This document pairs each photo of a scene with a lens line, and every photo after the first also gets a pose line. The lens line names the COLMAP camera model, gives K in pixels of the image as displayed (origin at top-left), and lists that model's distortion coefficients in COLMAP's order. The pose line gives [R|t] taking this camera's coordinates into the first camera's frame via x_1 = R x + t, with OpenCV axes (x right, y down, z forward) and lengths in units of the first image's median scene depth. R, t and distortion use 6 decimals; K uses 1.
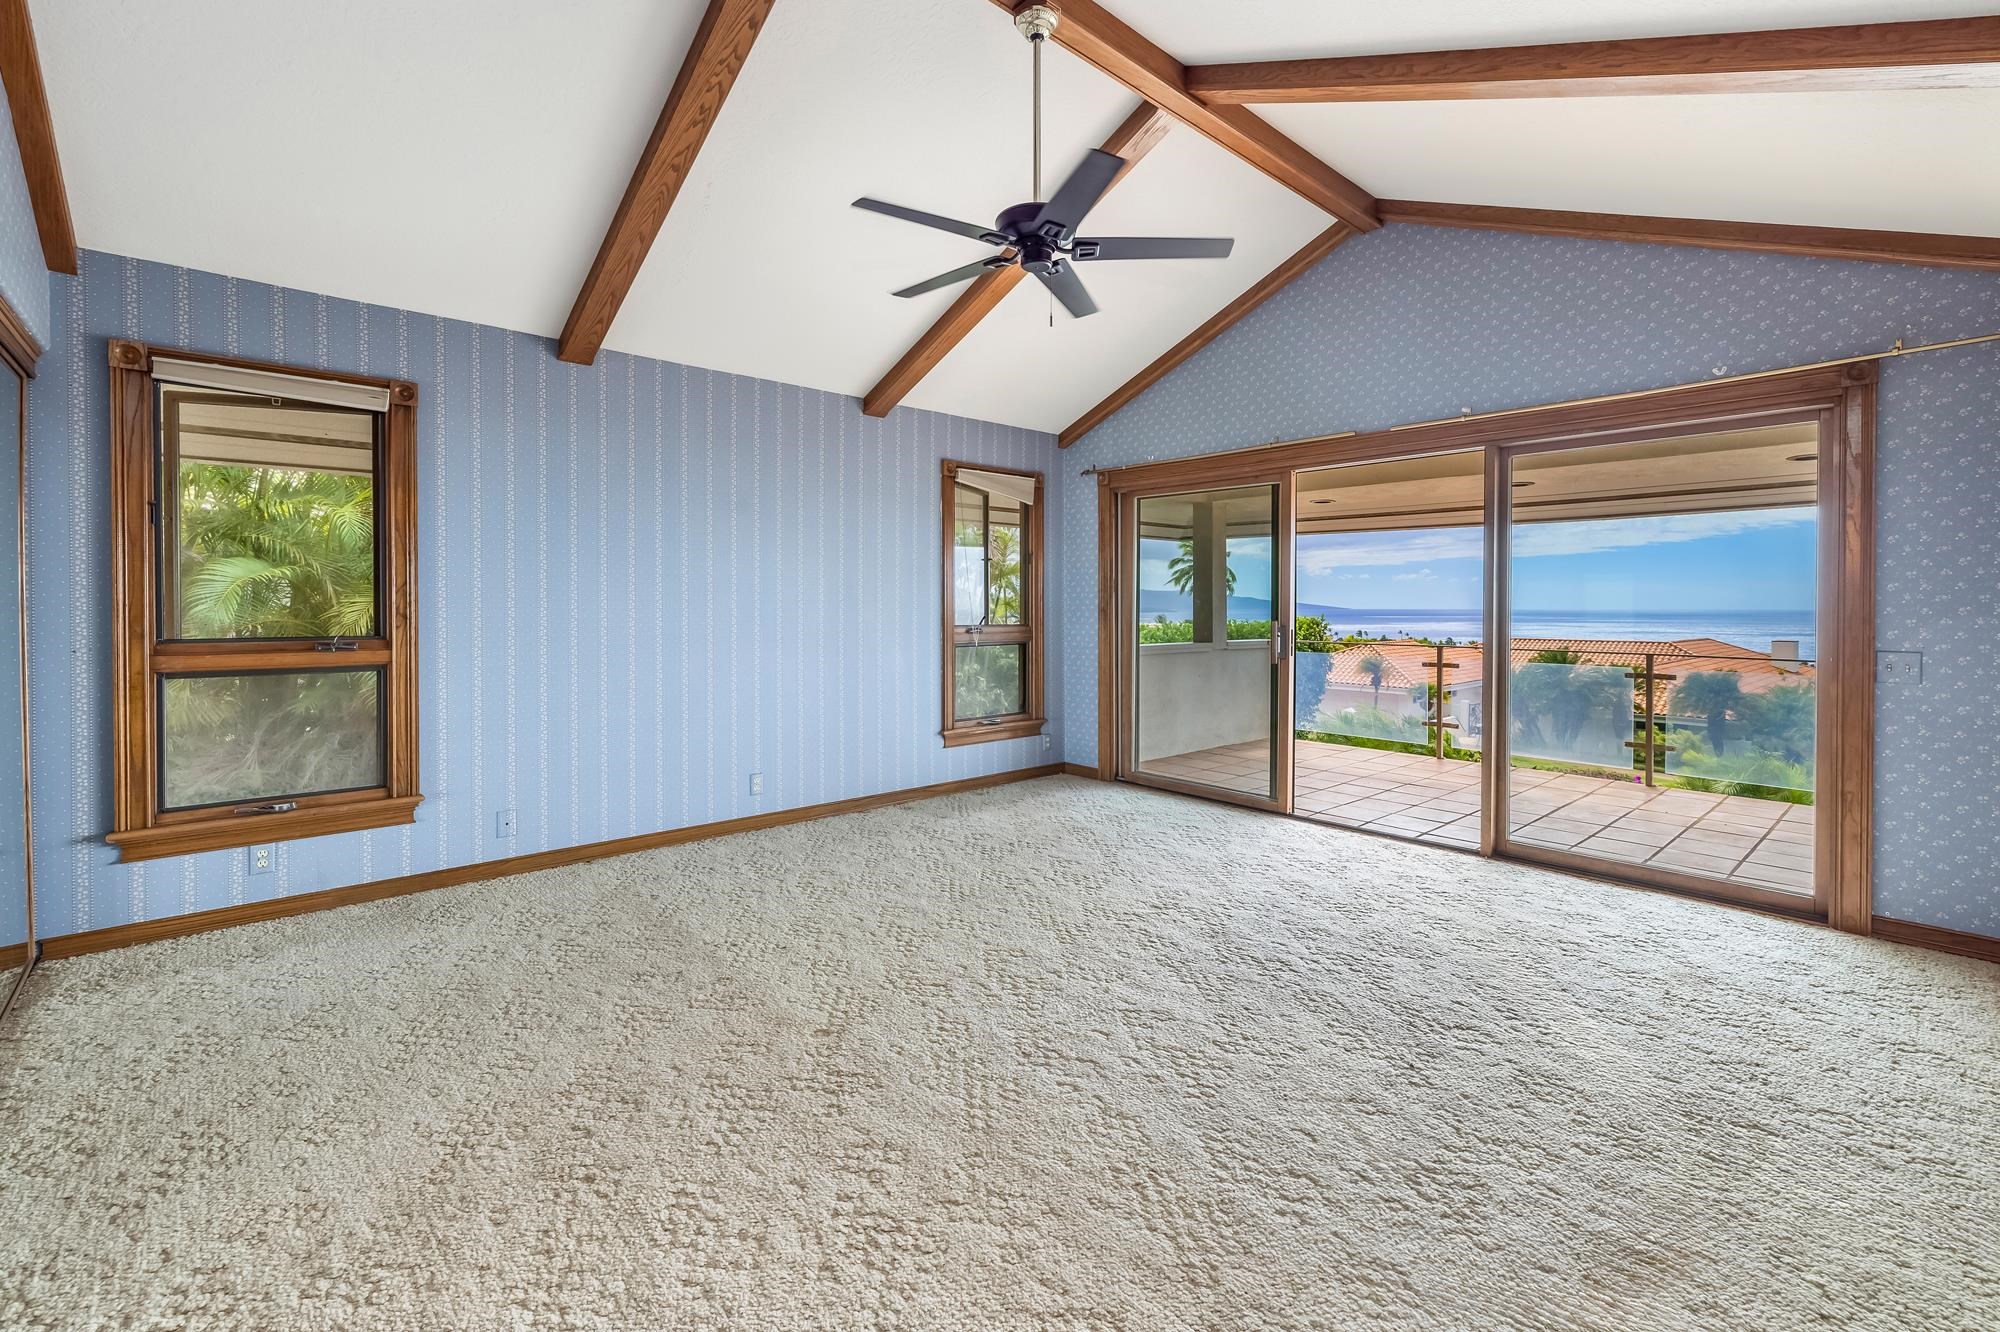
lens RADIAL K [[888.1, 0, 1018.8], [0, 888.1, 608.7], [0, 0, 1]] dist [-0.001138, -0.000603]
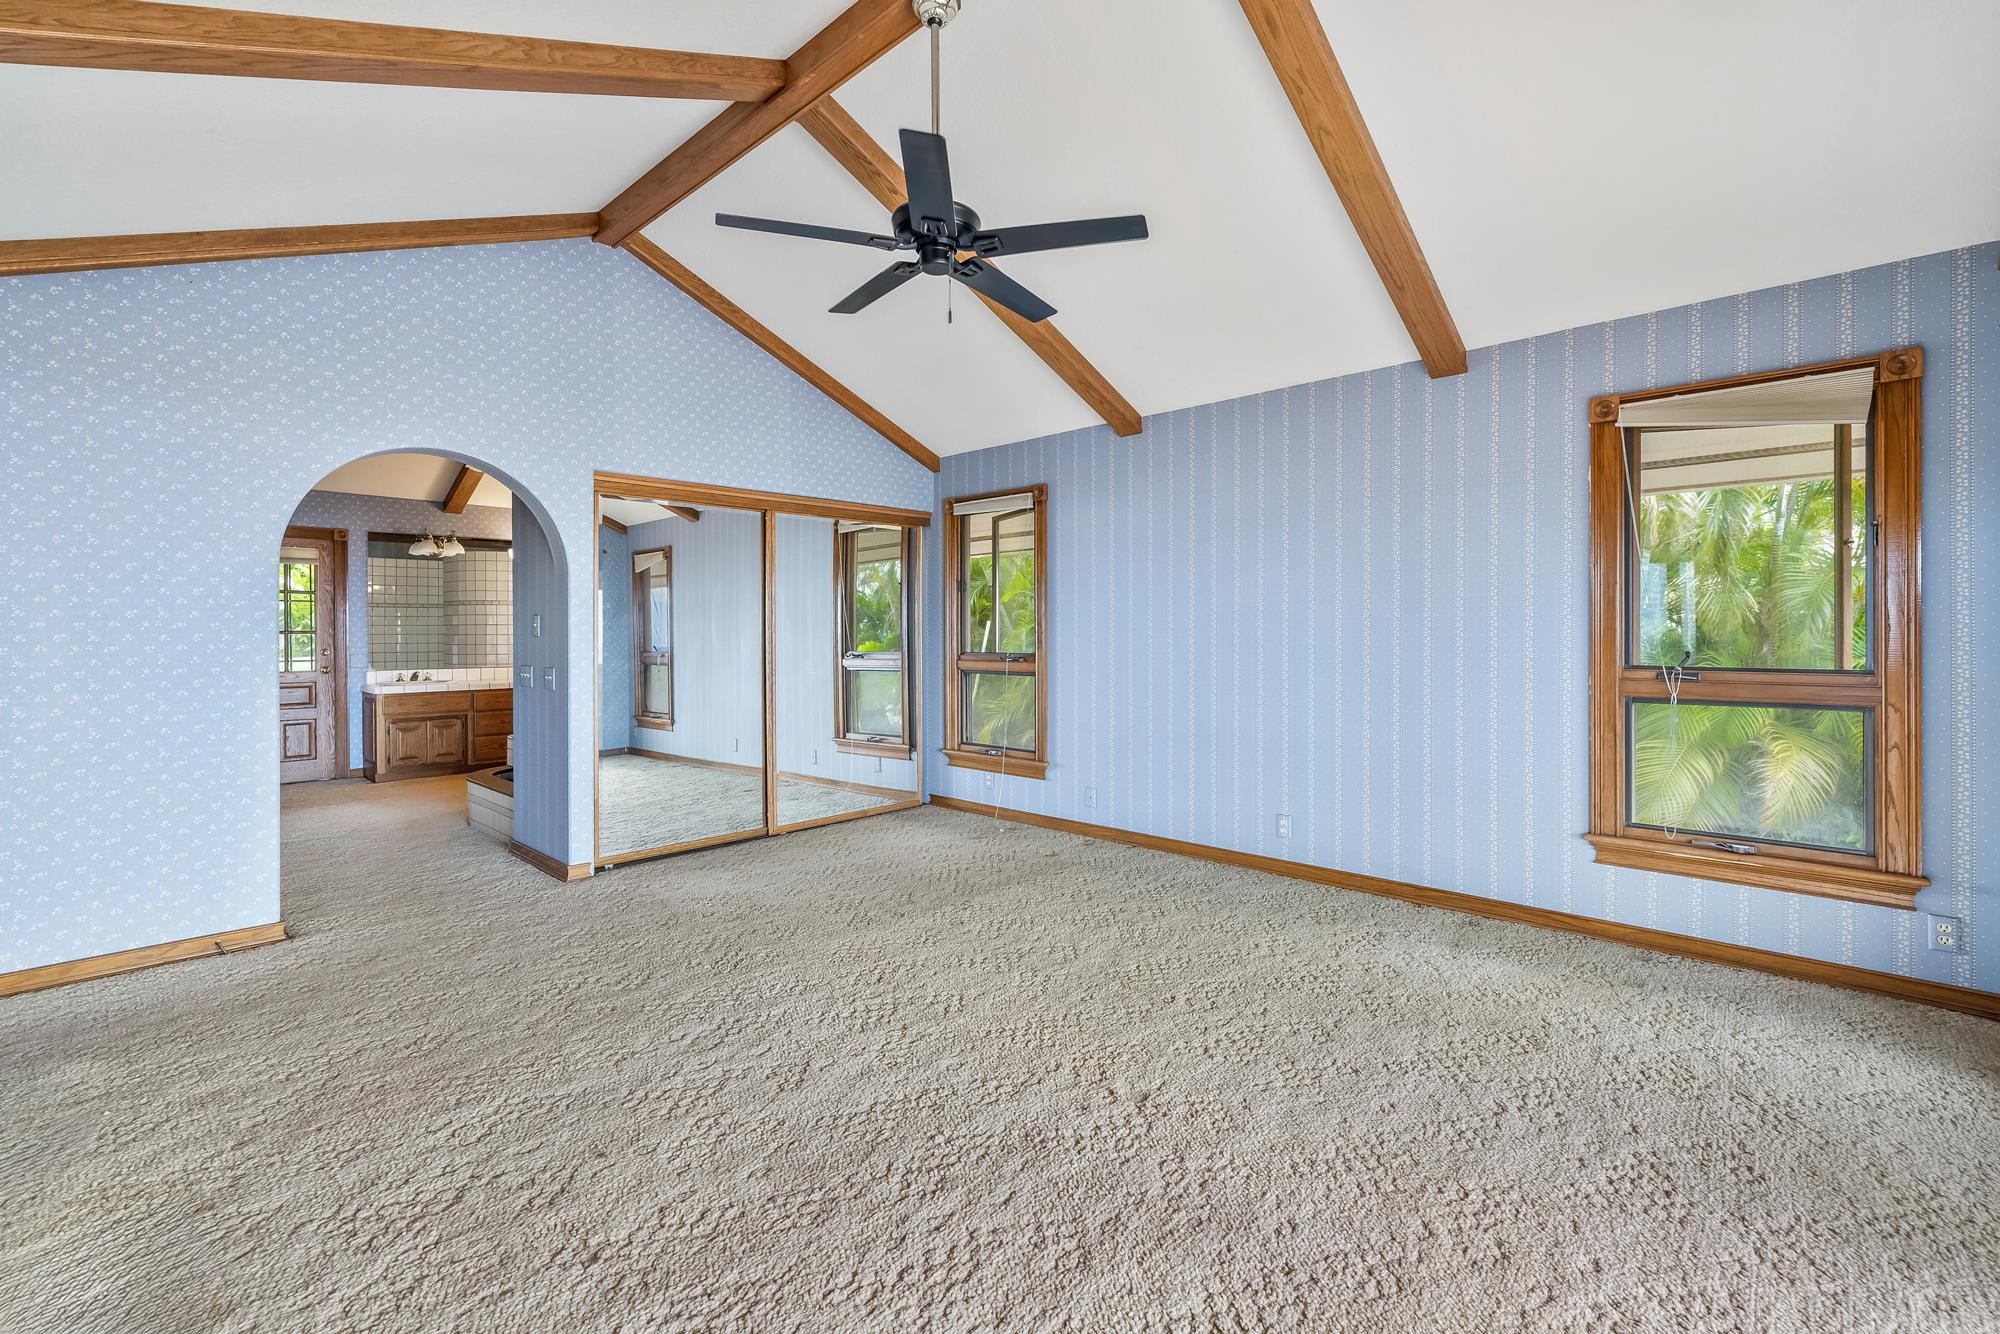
lens RADIAL K [[888.1, 0, 1016.0], [0, 888.1, 632.3], [0, 0, 1]] dist [-0.001138, -0.000603]
pose [[0.056365, -0.002048, -0.998408, 0.832922], [-0.002959, 0.999993, -0.002218, -0.002377], [0.998406, 0.003079, 0.056358, 0.907468]]
